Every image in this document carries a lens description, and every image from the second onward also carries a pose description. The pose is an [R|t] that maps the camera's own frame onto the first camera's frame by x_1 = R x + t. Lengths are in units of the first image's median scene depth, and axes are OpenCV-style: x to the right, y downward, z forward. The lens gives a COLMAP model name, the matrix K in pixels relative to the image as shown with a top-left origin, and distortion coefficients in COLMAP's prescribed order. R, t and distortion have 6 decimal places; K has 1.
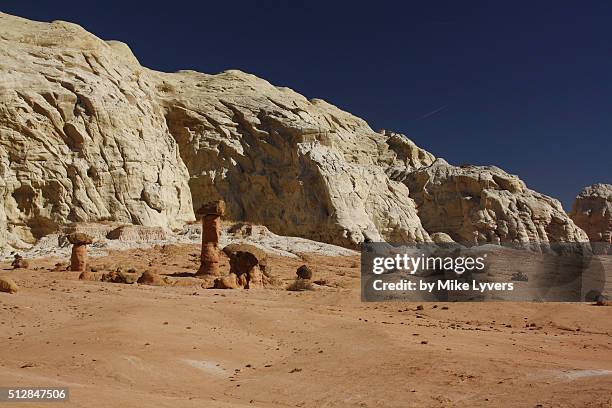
lens RADIAL K [[872.9, 0, 306.0], [0, 872.9, 204.0], [0, 0, 1]] dist [-0.021034, 0.022904]
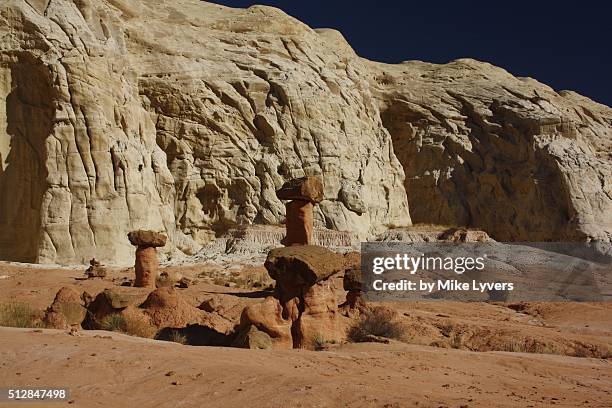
lens RADIAL K [[872.9, 0, 306.0], [0, 872.9, 204.0], [0, 0, 1]] dist [-0.021034, 0.022904]
pose [[0.956433, -0.003783, -0.291929, 0.030067], [0.000197, 0.999924, -0.012313, 0.008571], [0.291953, 0.011719, 0.956361, 0.149392]]
